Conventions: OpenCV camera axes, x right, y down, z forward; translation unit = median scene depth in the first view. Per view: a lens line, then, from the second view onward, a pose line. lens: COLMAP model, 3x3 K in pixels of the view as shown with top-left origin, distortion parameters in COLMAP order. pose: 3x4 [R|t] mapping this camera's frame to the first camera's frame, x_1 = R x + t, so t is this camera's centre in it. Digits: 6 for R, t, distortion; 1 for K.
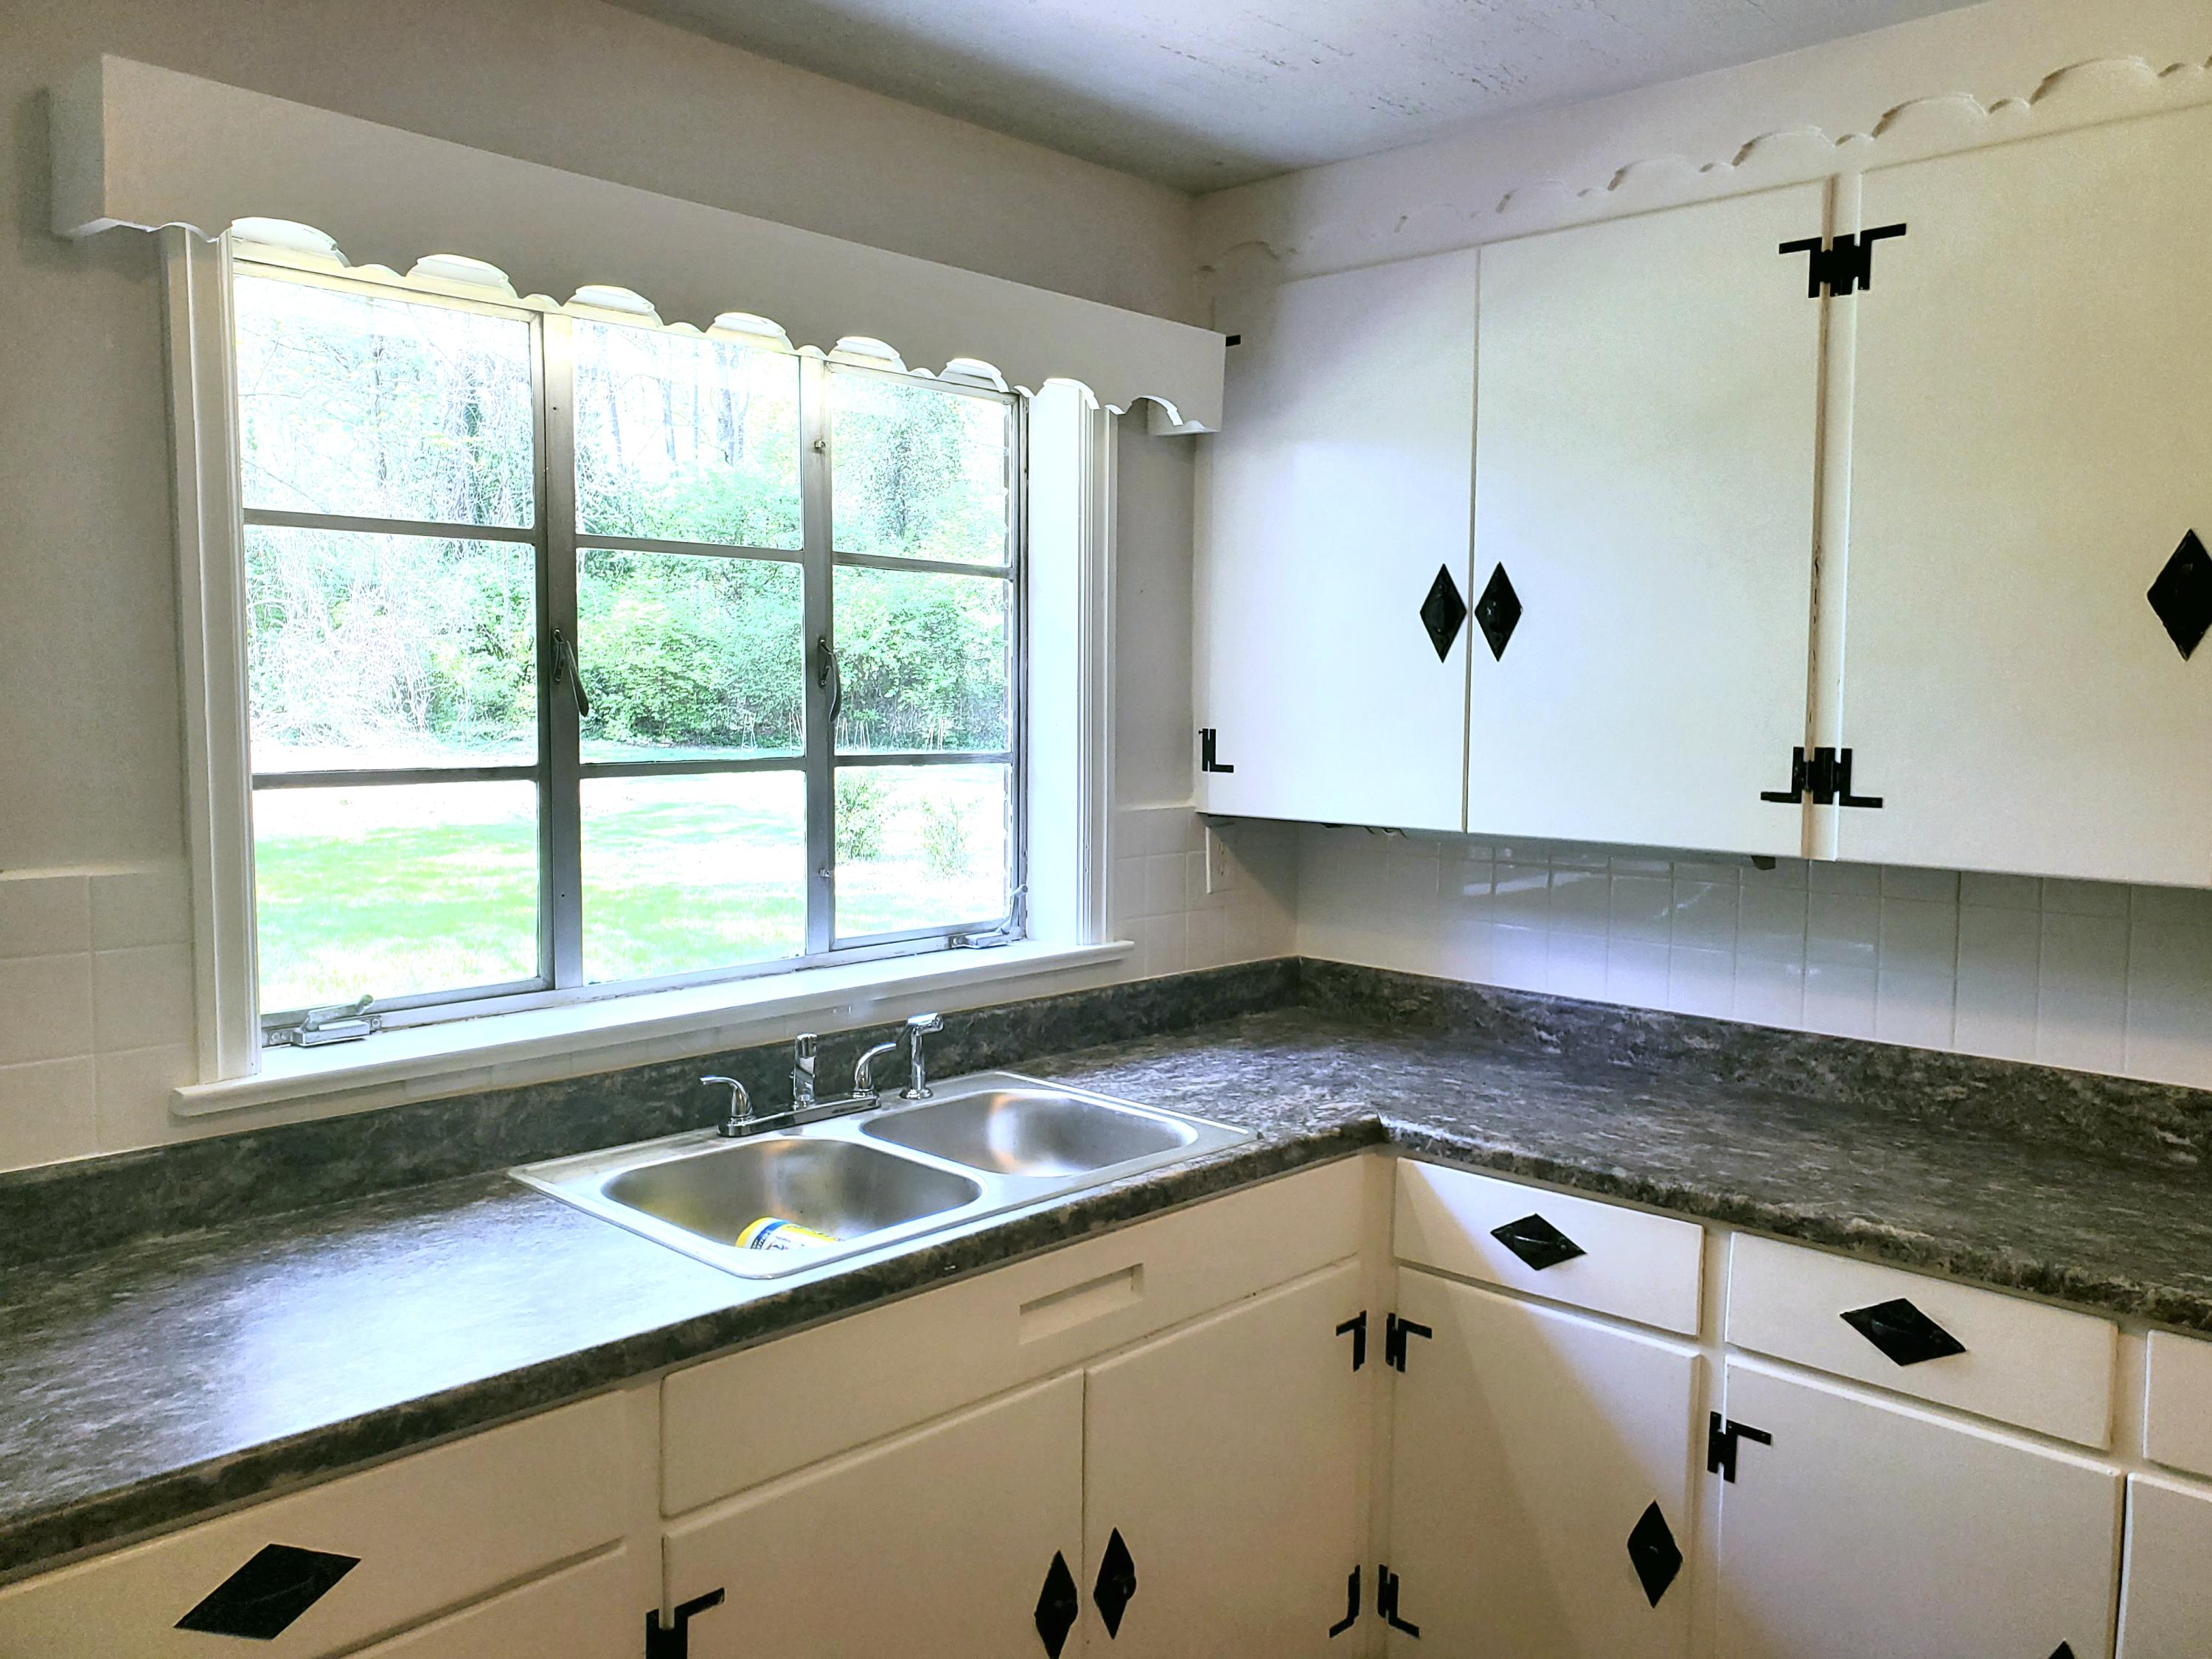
lens RADIAL K [[1760.9, 0, 1148.5], [0, 1760.9, 825.3], [0, 0, 1]] dist [0.016661, 0.003129]
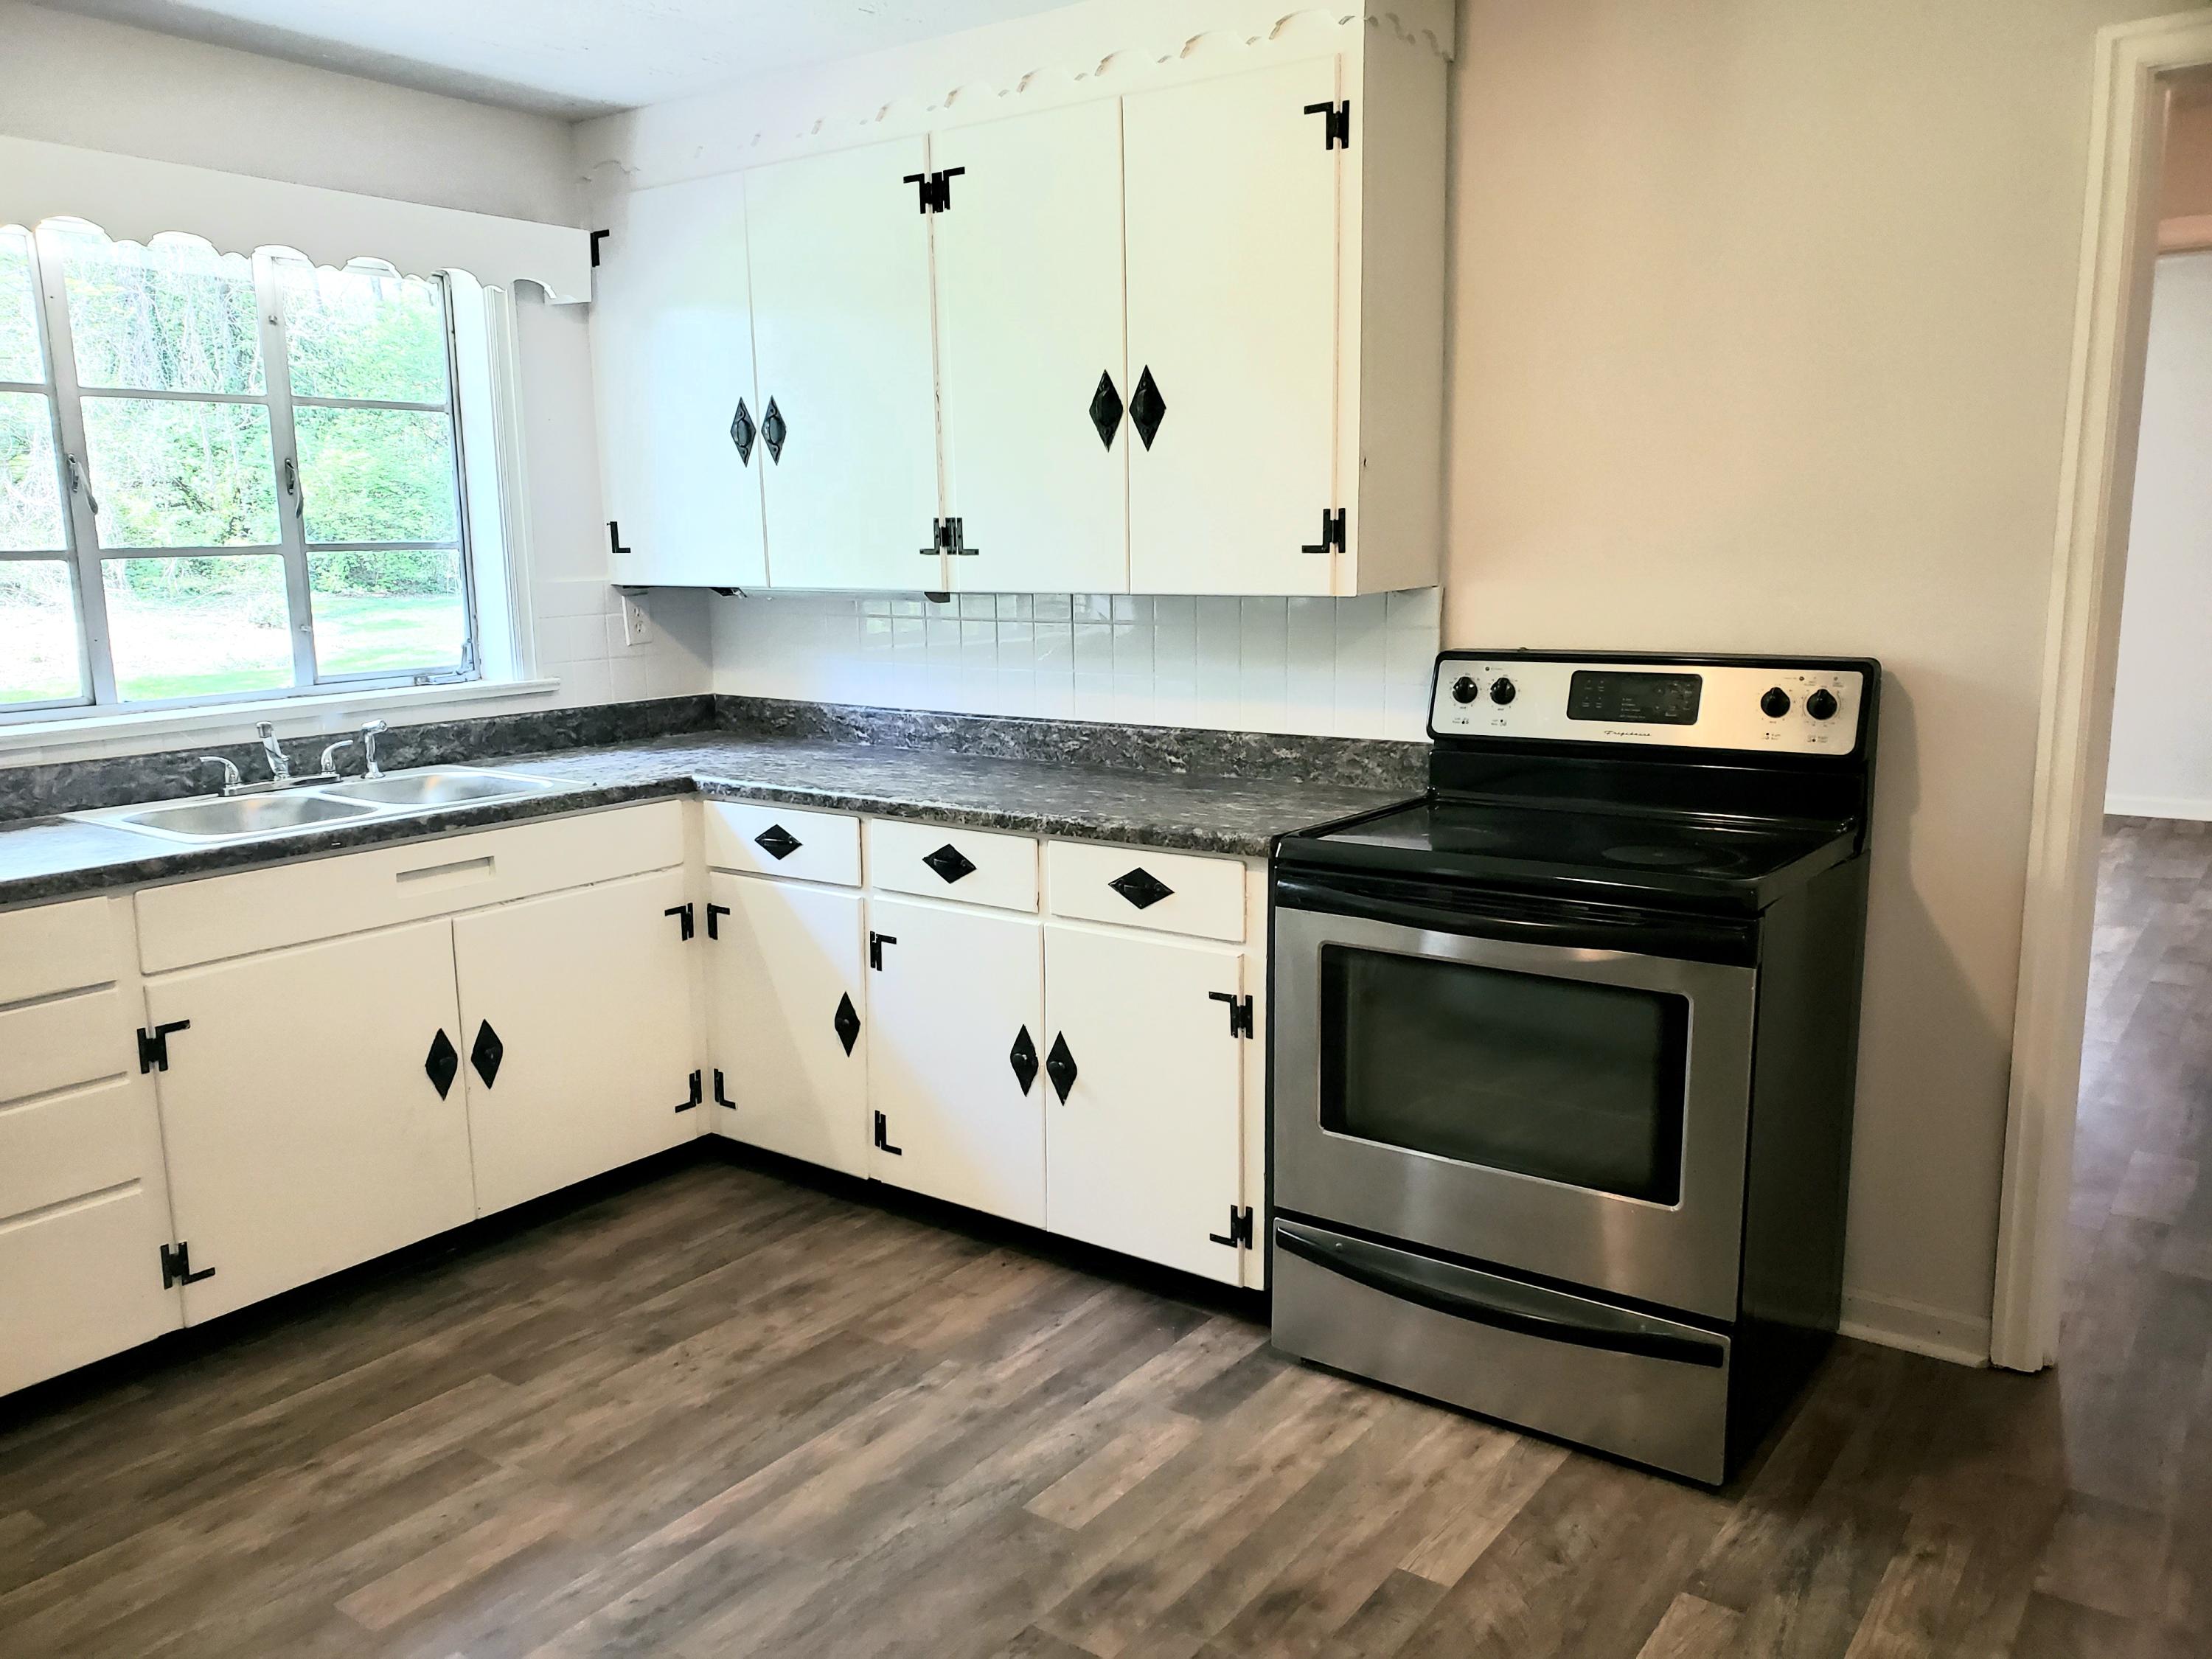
lens RADIAL K [[1700.6, 0, 1078.7], [0, 1700.6, 849.7], [0, 0, 1]] dist [0.018260, -0.006668]
pose [[0.993360, -0.045008, 0.105882, 0.309351], [0.033077, 0.993174, 0.111853, 0.078720], [-0.110193, -0.107608, 0.988068, -0.489213]]
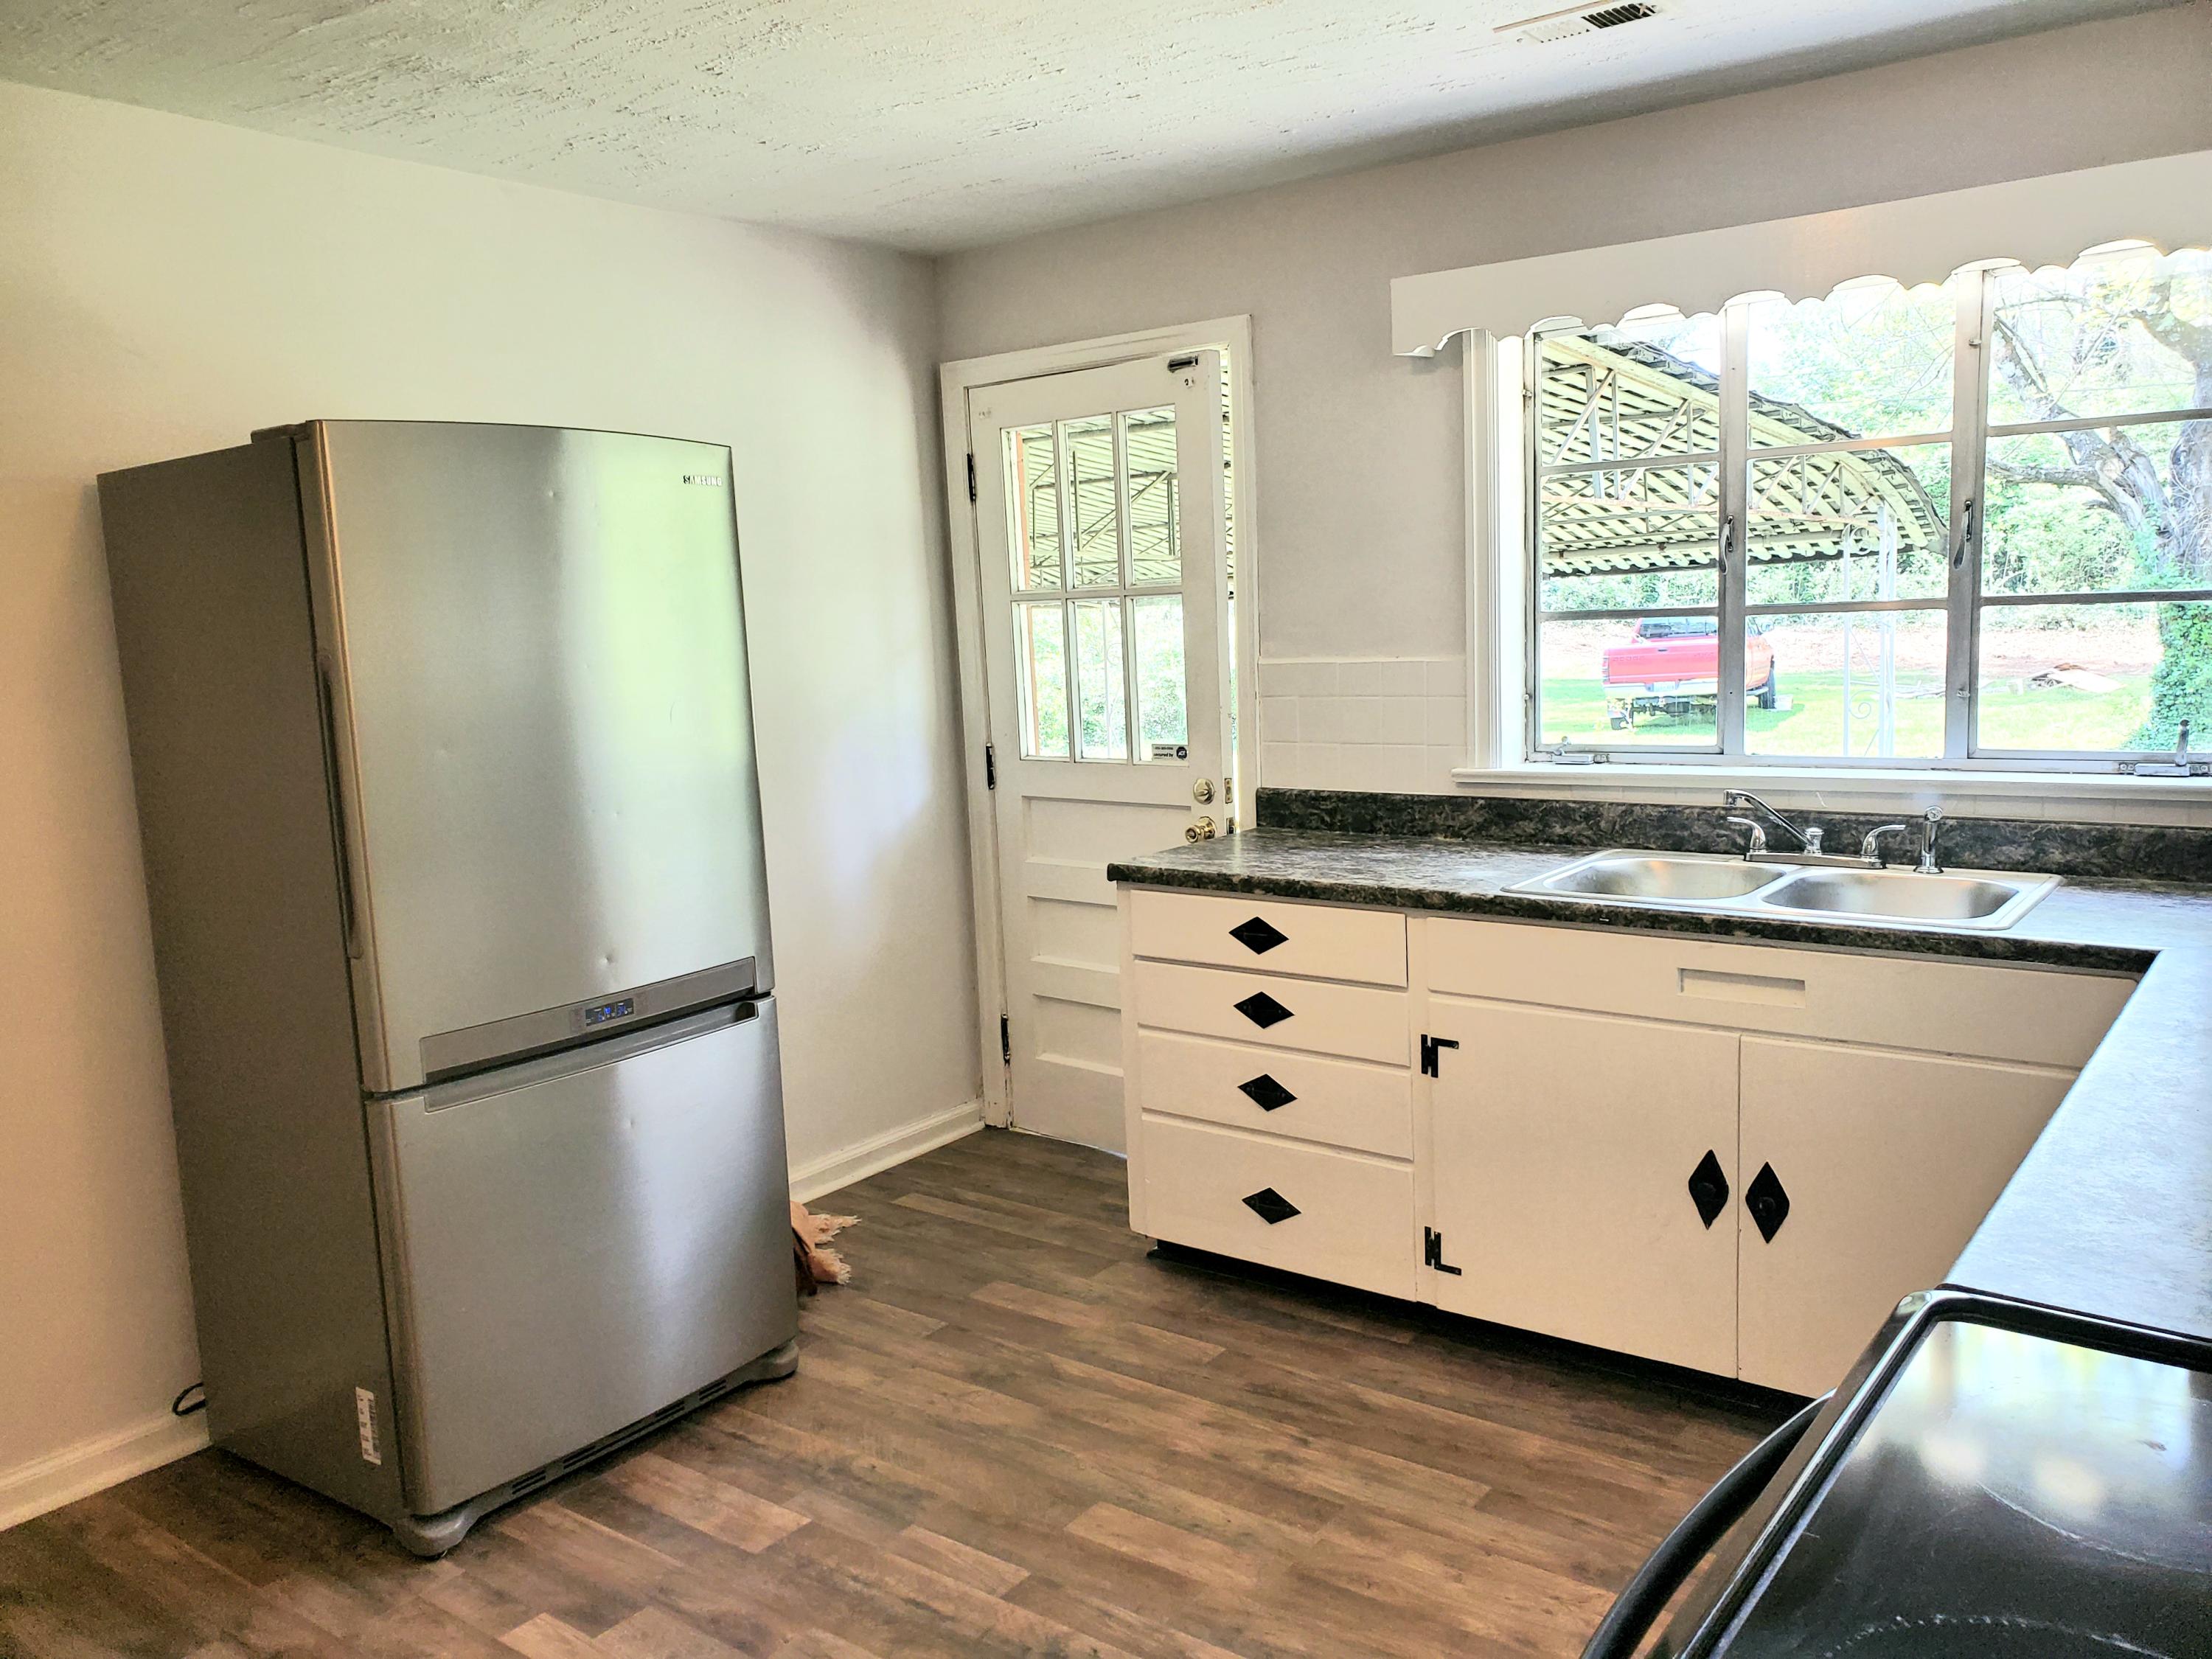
lens RADIAL K [[1685.0, 0, 1065.5], [0, 1685.0, 831.7], [0, 0, 1]] dist [0.012283, -0.001990]
pose [[0.112629, 0.111313, -0.987382, 1.017741], [-0.046602, 0.993204, 0.106653, 0.029037], [0.992544, 0.034002, 0.117051, 0.262892]]
